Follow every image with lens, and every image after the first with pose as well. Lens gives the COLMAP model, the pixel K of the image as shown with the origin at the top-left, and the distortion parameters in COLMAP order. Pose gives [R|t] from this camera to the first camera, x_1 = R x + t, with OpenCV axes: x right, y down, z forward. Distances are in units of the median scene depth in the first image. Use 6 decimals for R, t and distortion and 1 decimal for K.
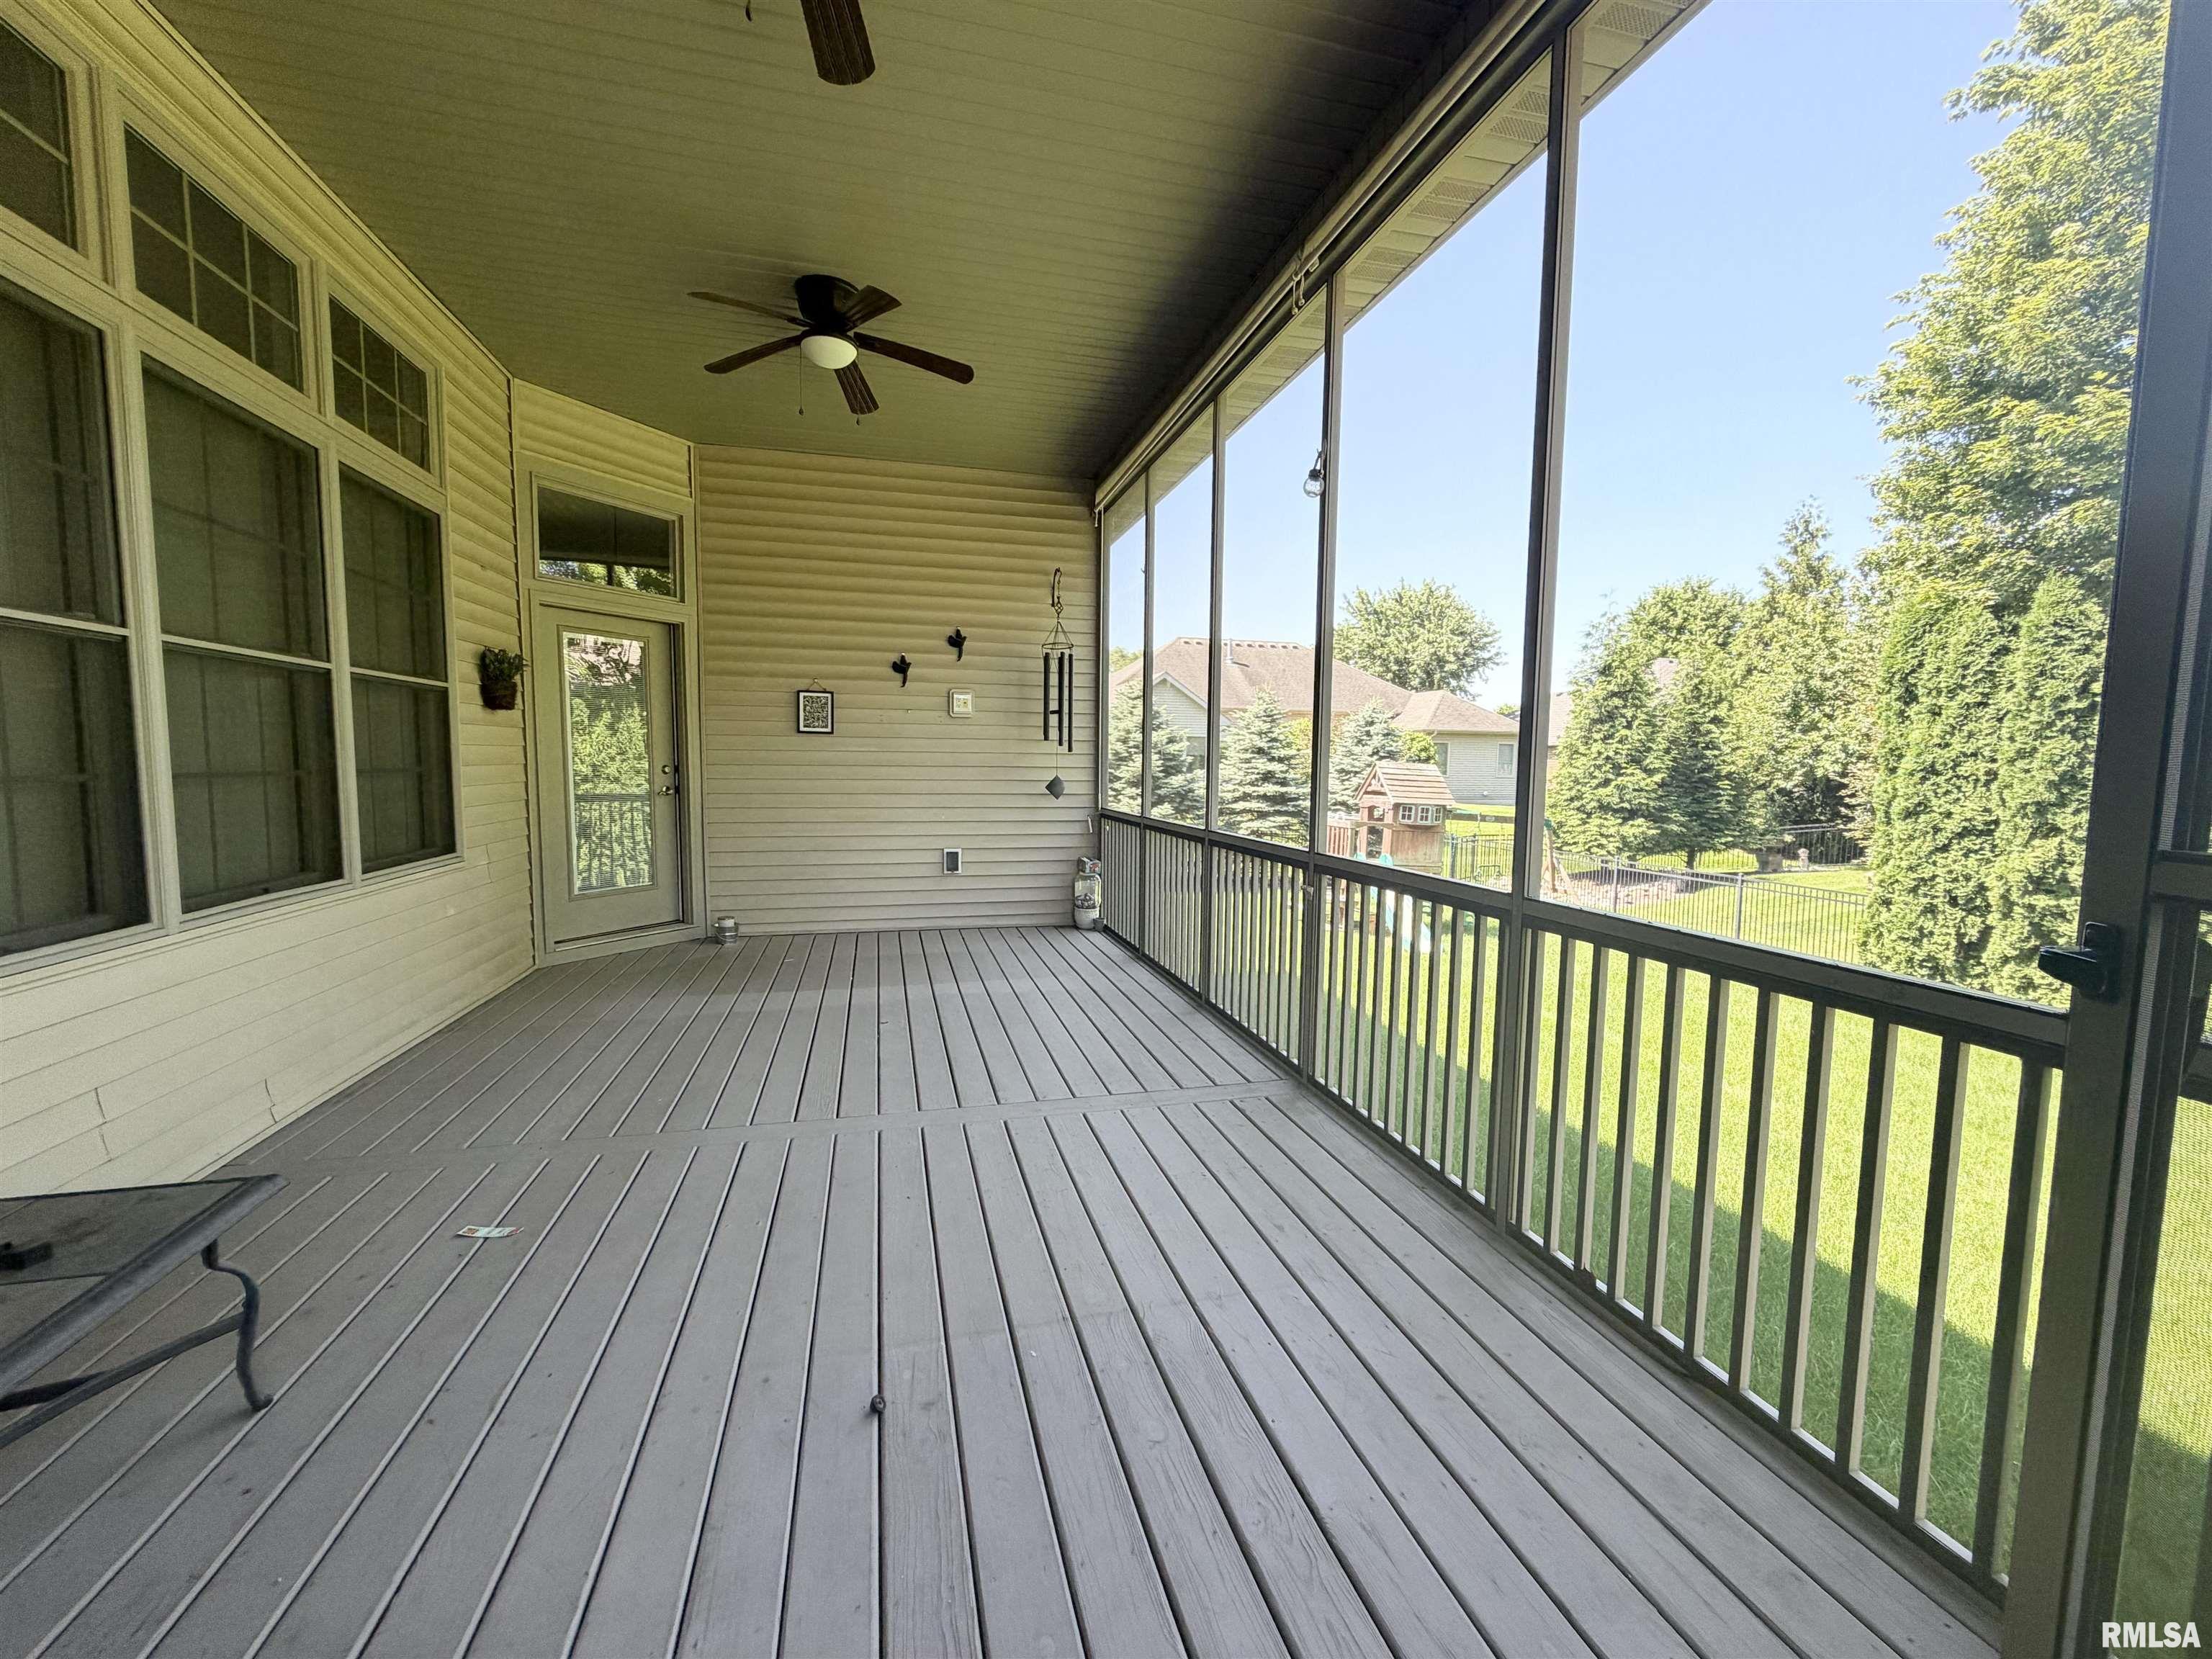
lens RADIAL K [[882.6, 0, 1102.6], [0, 882.6, 830.8], [0, 0, 1]] dist [-0.000514, 0.000095]
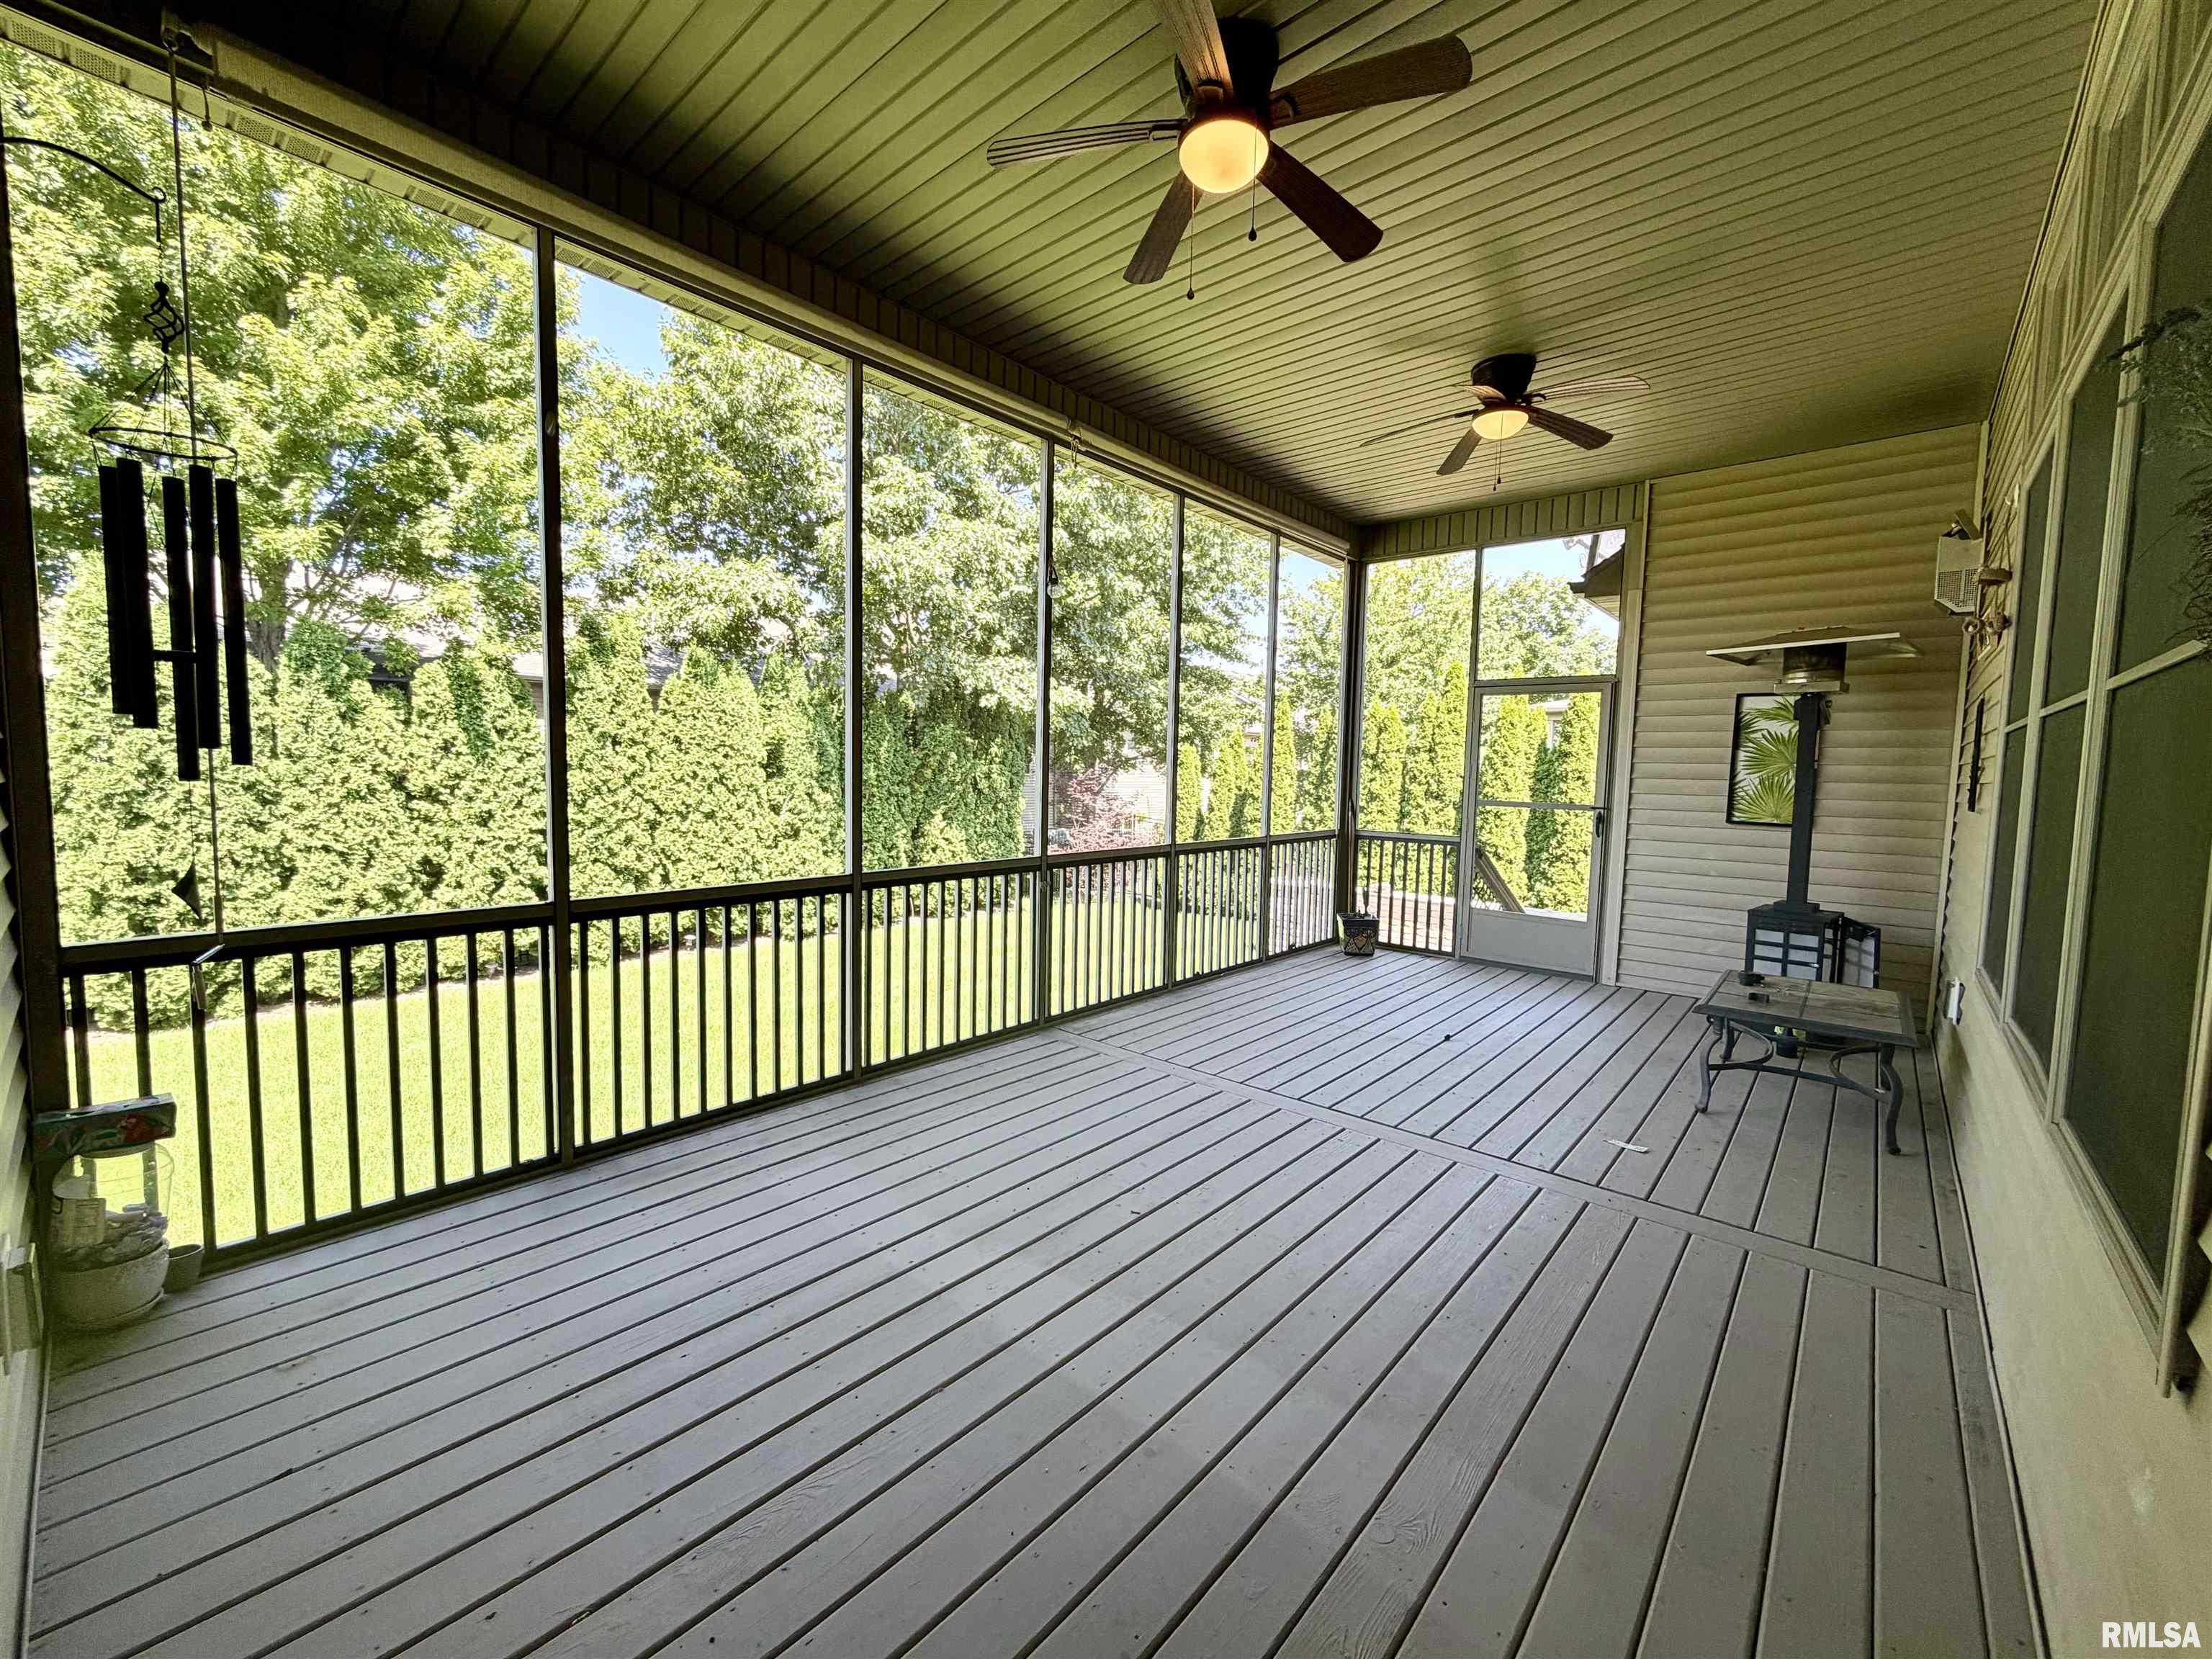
lens RADIAL K [[882.6, 0, 1102.6], [0, 882.6, 830.8], [0, 0, 1]] dist [-0.000514, 0.000095]
pose [[-0.569112, -0.081846, 0.818176, -0.171239], [0.038546, 0.991284, 0.125974, -0.033564], [-0.821356, 0.103231, -0.560997, 0.313399]]
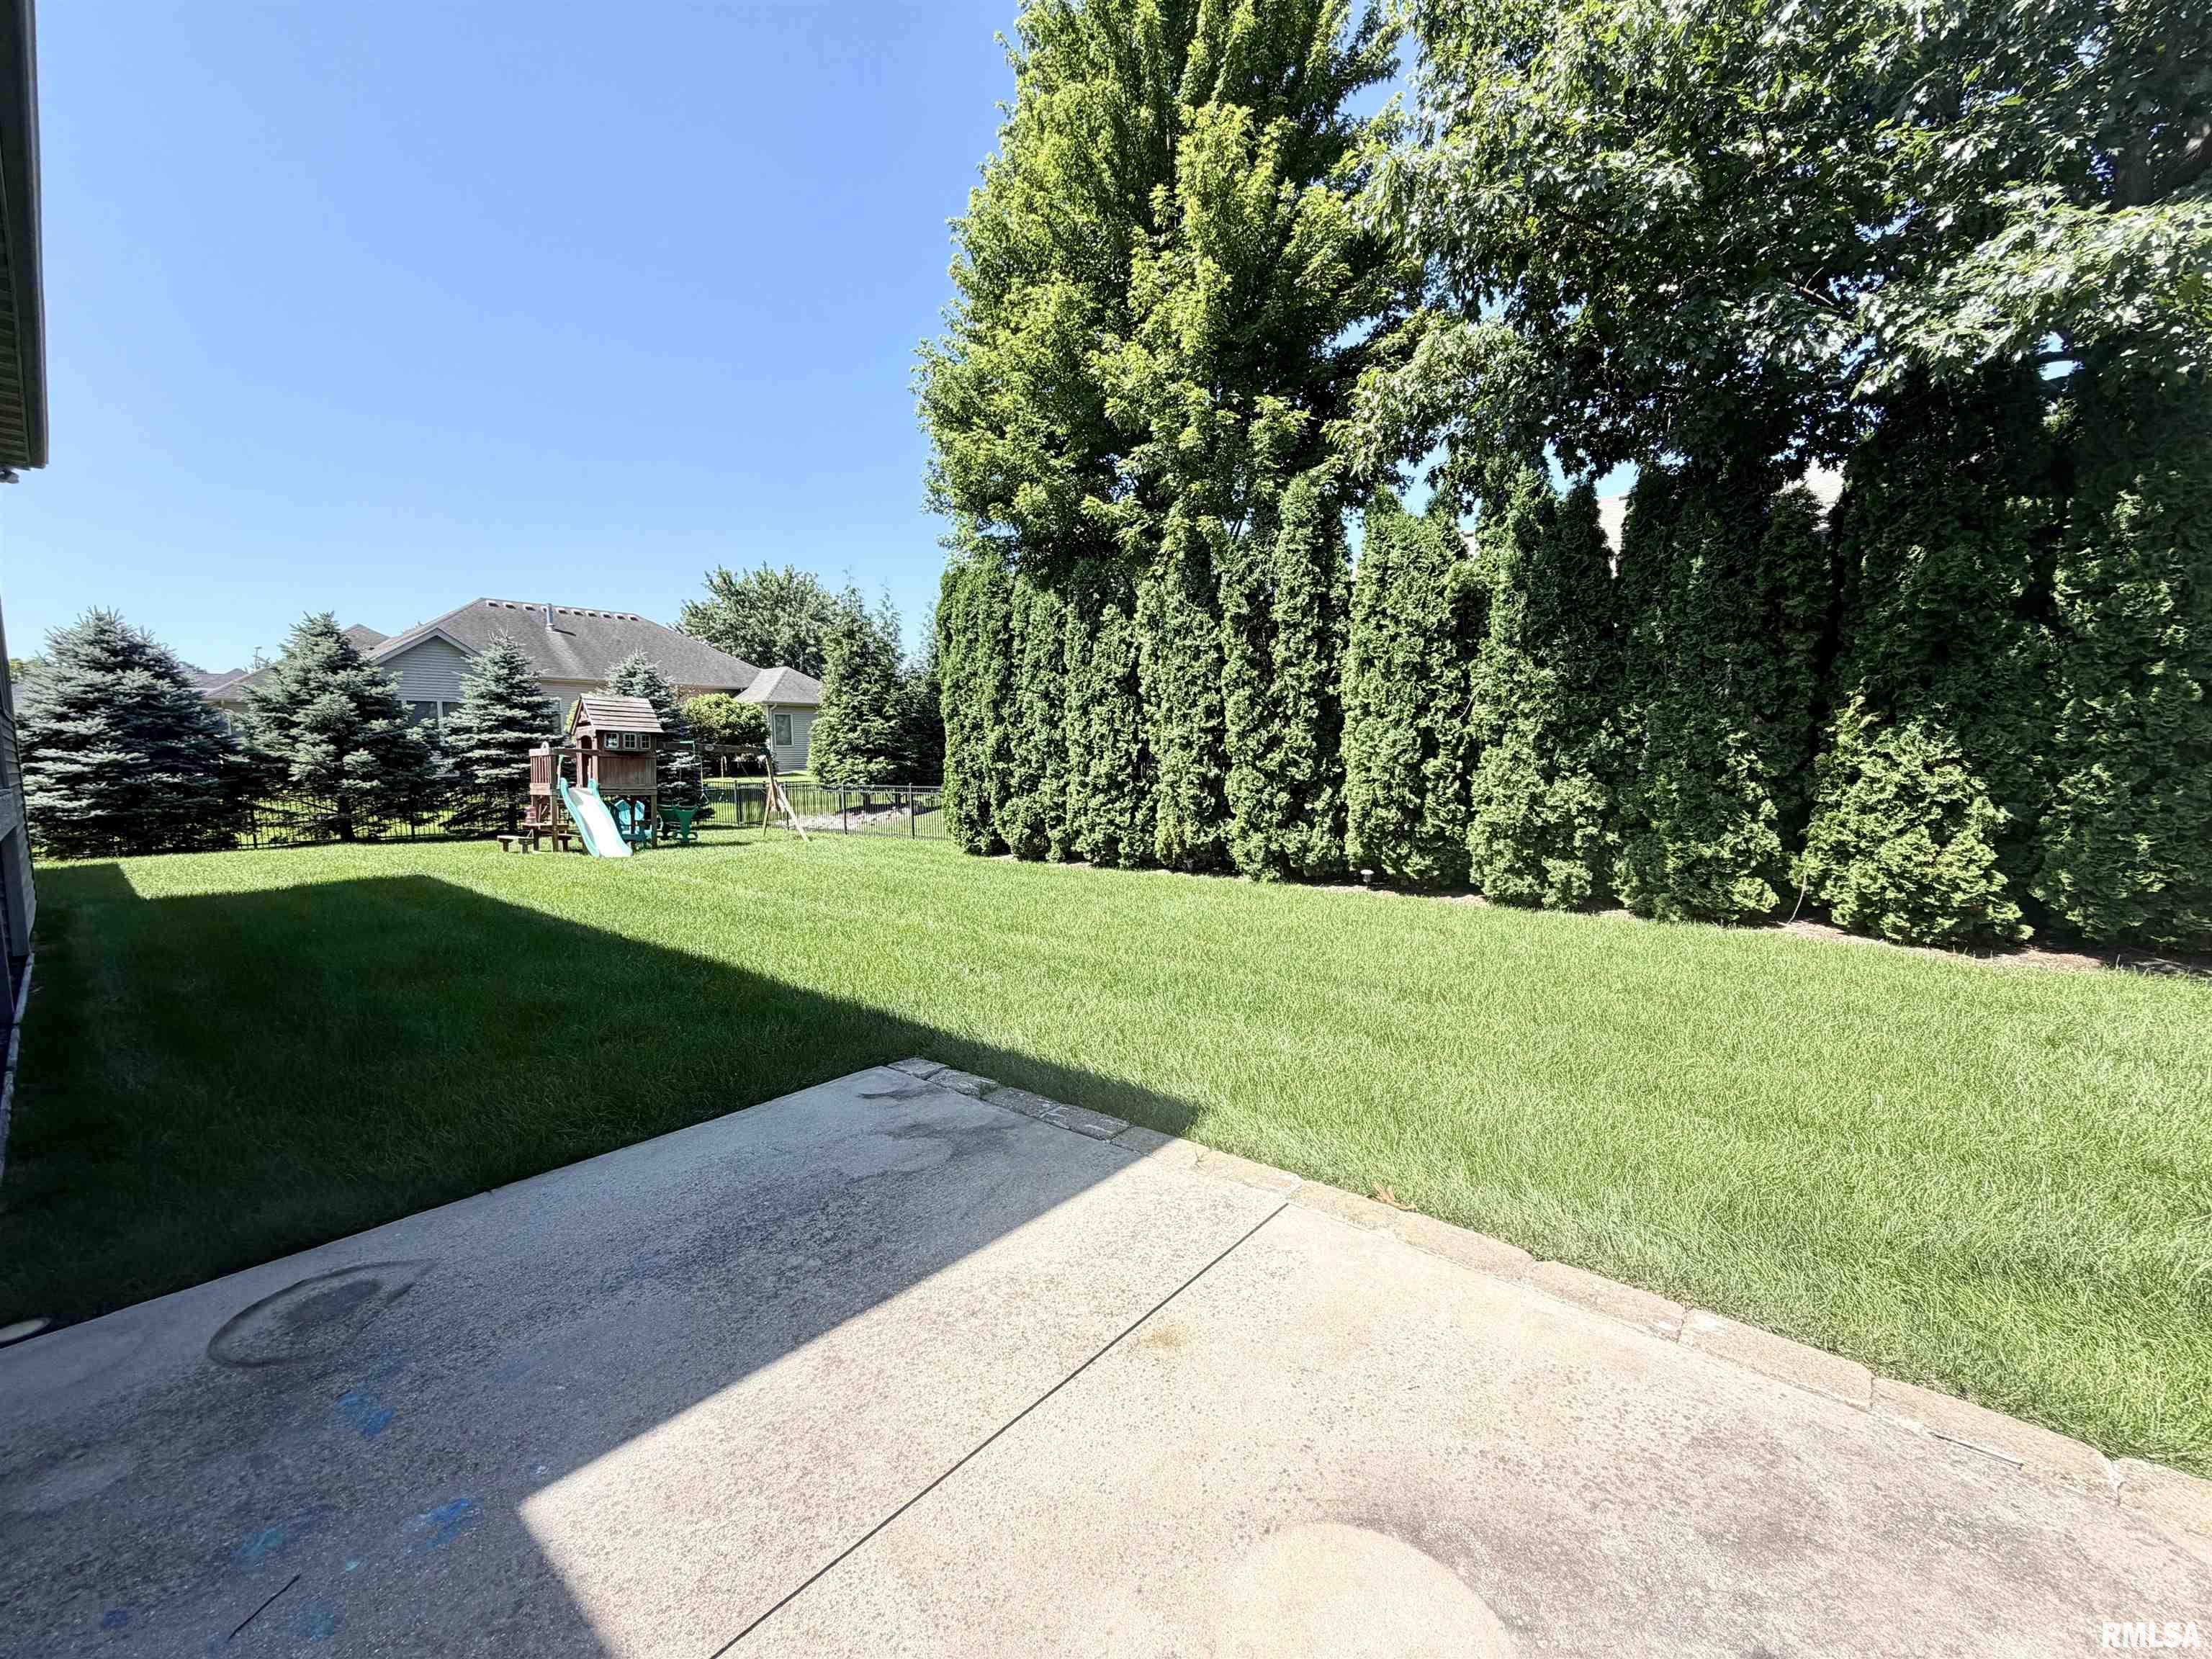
lens RADIAL K [[882.6, 0, 1102.6], [0, 882.6, 830.8], [0, 0, 1]] dist [-0.000514, 0.000095]
pose [[0.812711, -0.076318, 0.577648, 0.147763], [0.073859, 0.996881, 0.027792, 0.077617], [-0.577967, 0.020077, 0.815813, -0.168349]]
